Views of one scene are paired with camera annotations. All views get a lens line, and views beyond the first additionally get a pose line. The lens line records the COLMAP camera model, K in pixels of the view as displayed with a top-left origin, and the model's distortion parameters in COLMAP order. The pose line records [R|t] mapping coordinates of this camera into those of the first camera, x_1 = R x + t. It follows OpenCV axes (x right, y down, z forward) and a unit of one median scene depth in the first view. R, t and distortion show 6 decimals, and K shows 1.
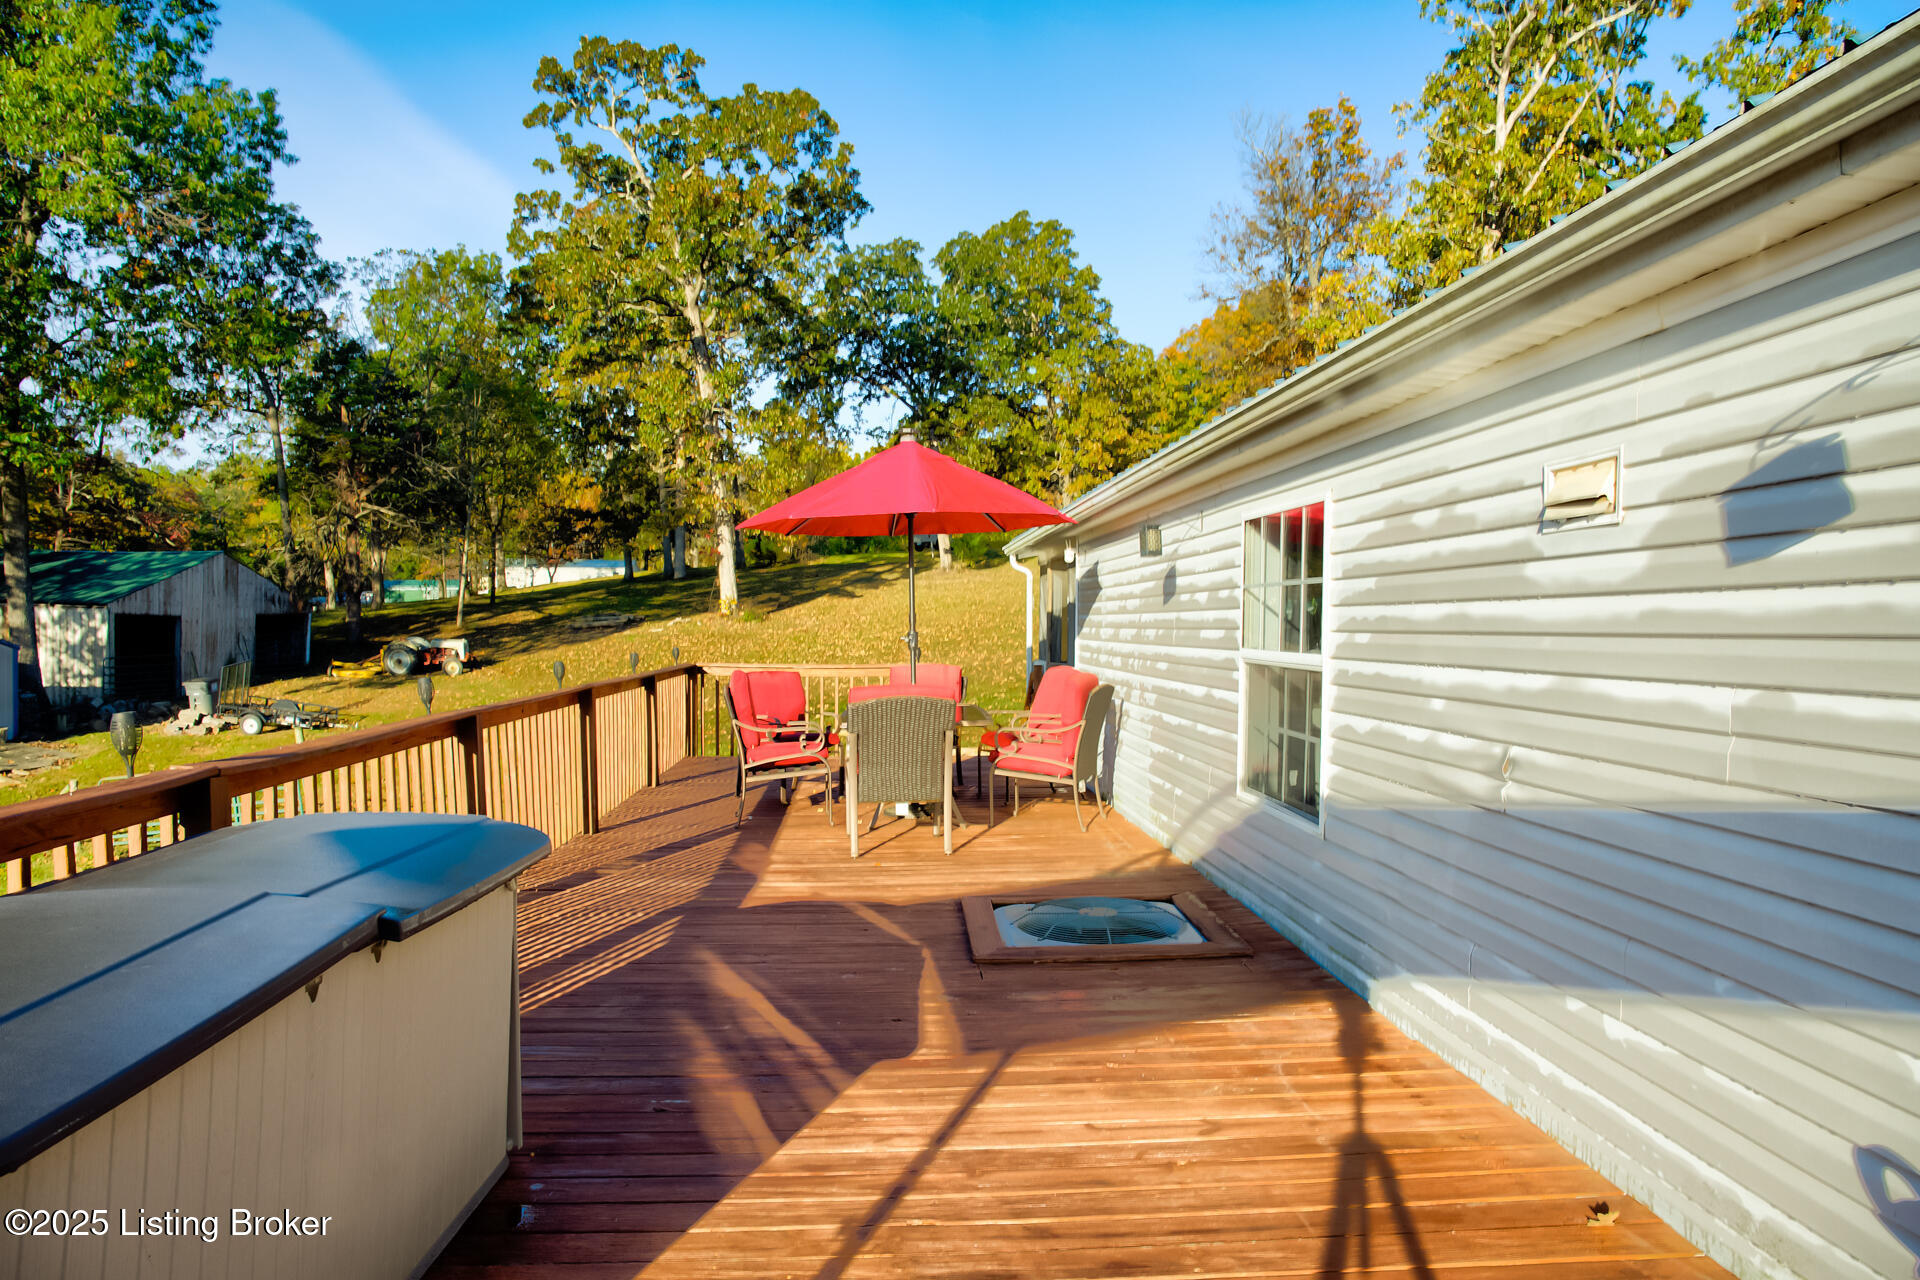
lens RADIAL K [[1171.4, 0, 960.0], [0, 1171.4, 640.0], [0, 0, 1]] dist [-0.001487, 0.000784]
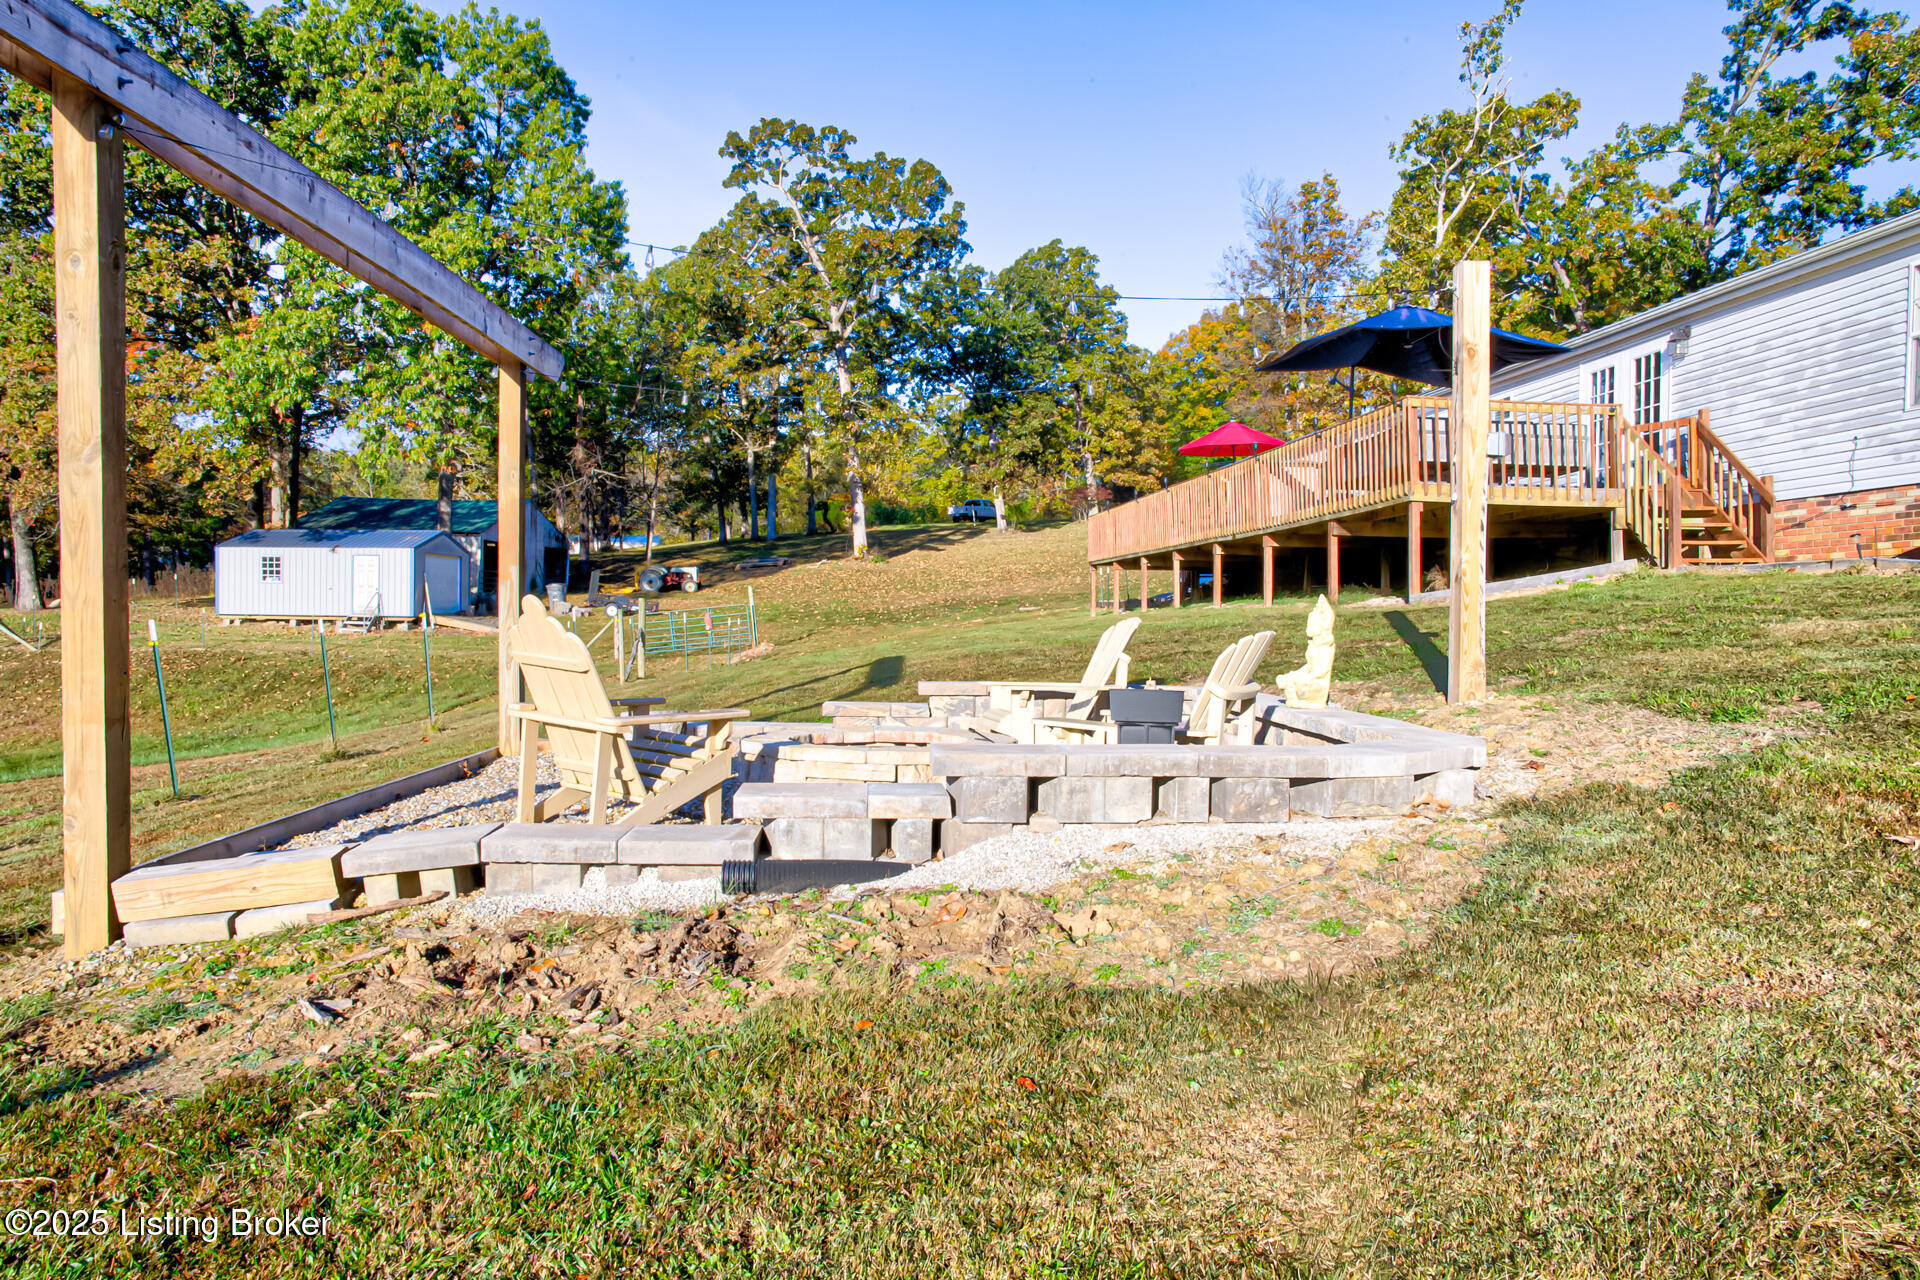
lens RADIAL K [[1171.4, 0, 960.0], [0, 1171.4, 640.0], [0, 0, 1]] dist [-0.001487, 0.000784]
pose [[0.999161, 0.004409, 0.040721, -0.141036], [-0.004712, 0.999962, 0.007361, 0.060597], [-0.040687, -0.007547, 0.999143, -0.317401]]
